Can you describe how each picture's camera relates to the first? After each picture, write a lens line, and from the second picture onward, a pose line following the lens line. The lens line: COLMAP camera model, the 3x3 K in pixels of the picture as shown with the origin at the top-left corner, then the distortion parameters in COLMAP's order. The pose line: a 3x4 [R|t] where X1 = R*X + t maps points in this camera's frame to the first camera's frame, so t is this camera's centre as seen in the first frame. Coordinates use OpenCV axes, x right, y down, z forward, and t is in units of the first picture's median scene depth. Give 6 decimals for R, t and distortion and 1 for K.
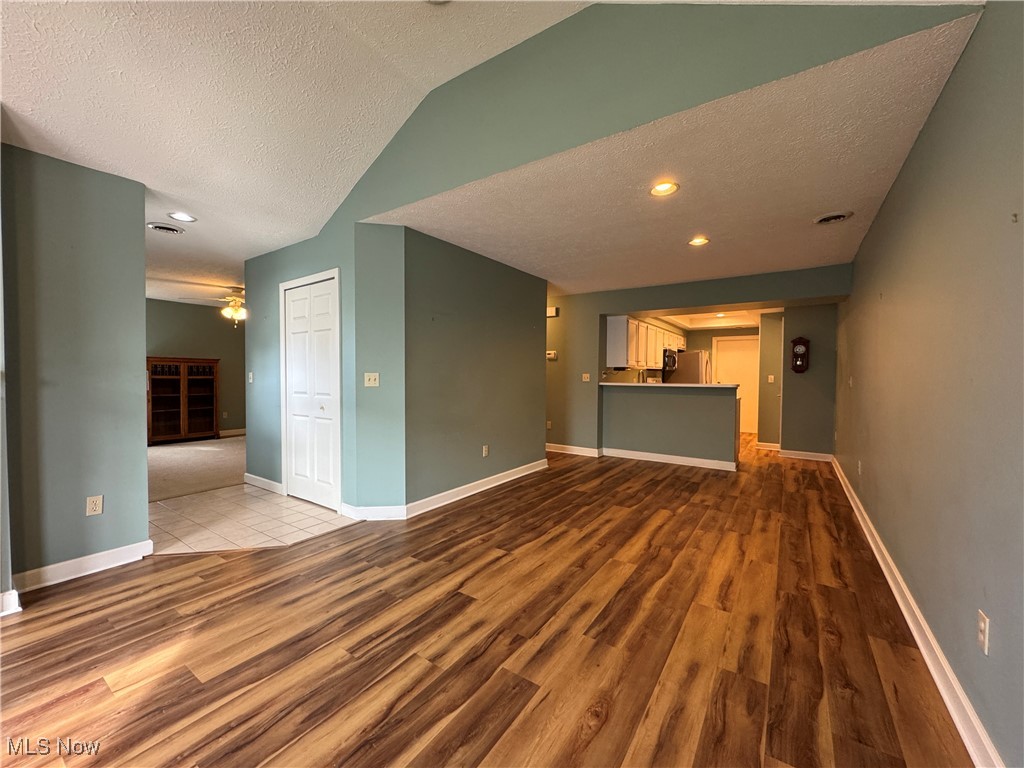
lens RADIAL K [[407.8, 0, 508.8], [0, 407.8, 385.4], [0, 0, 1]] dist [-0.000743, -0.000048]
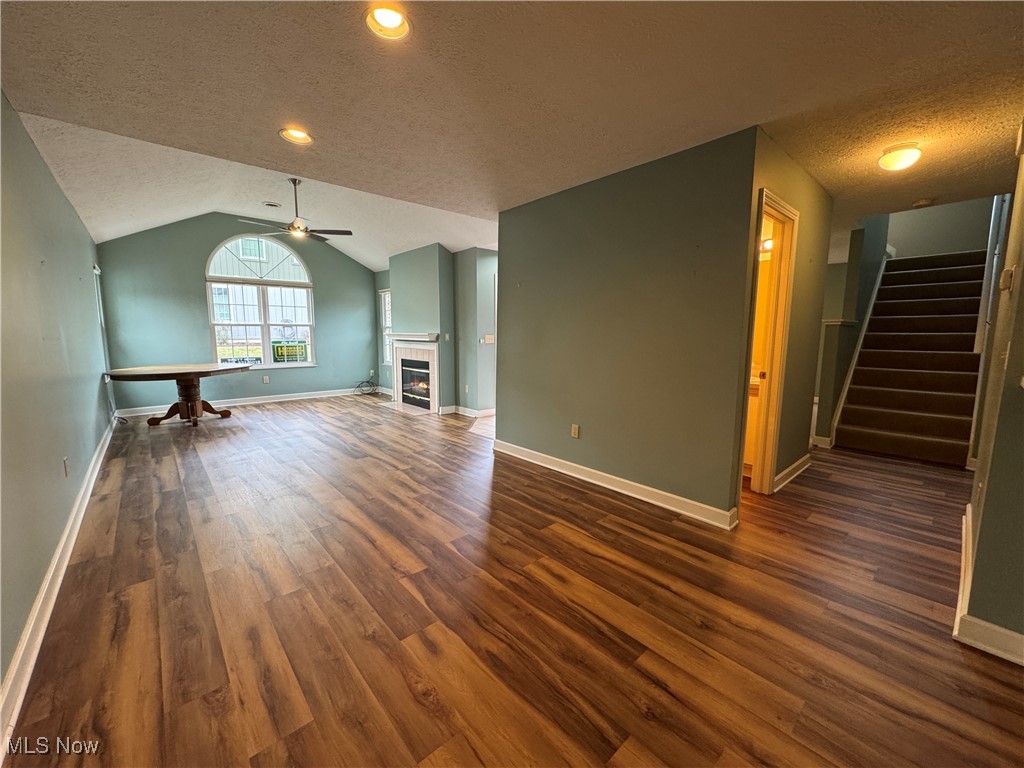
lens RADIAL K [[407.8, 0, 510.6], [0, 407.8, 382.3], [0, 0, 1]] dist [-0.000743, -0.000048]
pose [[-0.236407, 0.112740, -0.965091, 1.251117], [-0.030681, 0.991884, 0.123385, -0.055661], [0.971170, 0.058780, -0.231030, 1.751208]]
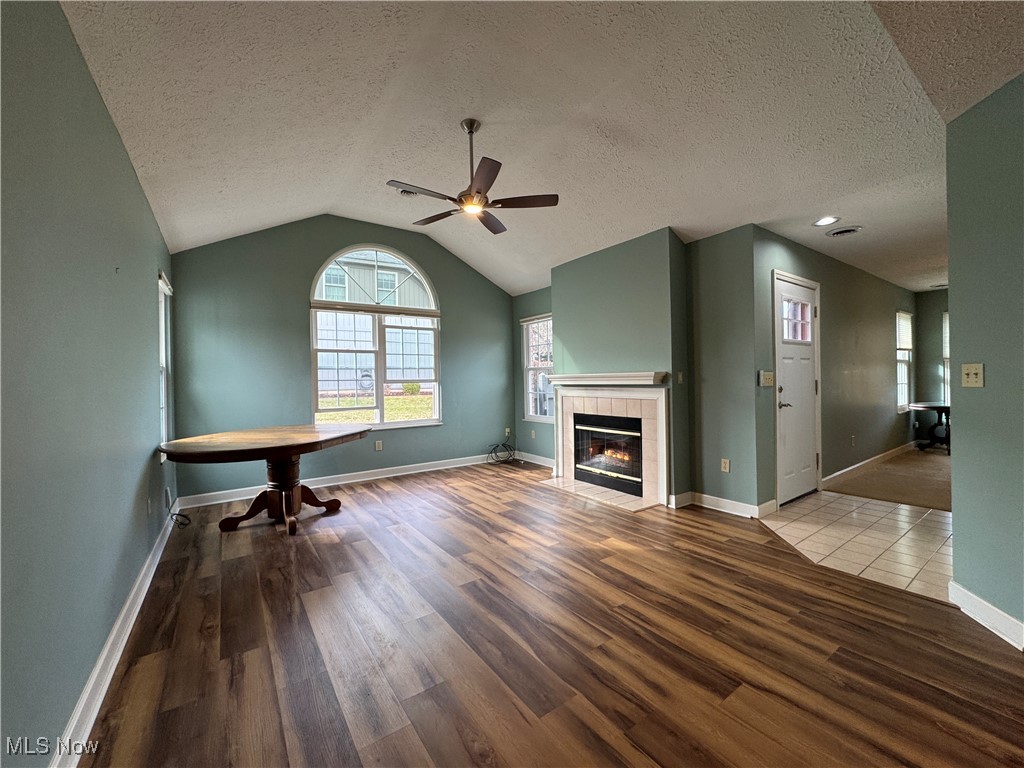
lens RADIAL K [[407.8, 0, 511.6], [0, 407.8, 384.2], [0, 0, 1]] dist [-0.000743, -0.000048]
pose [[-0.346397, 0.008673, -0.938048, 0.566531], [-0.009336, 0.999876, 0.012693, -0.002459], [0.938041, 0.013155, -0.346273, 0.756039]]
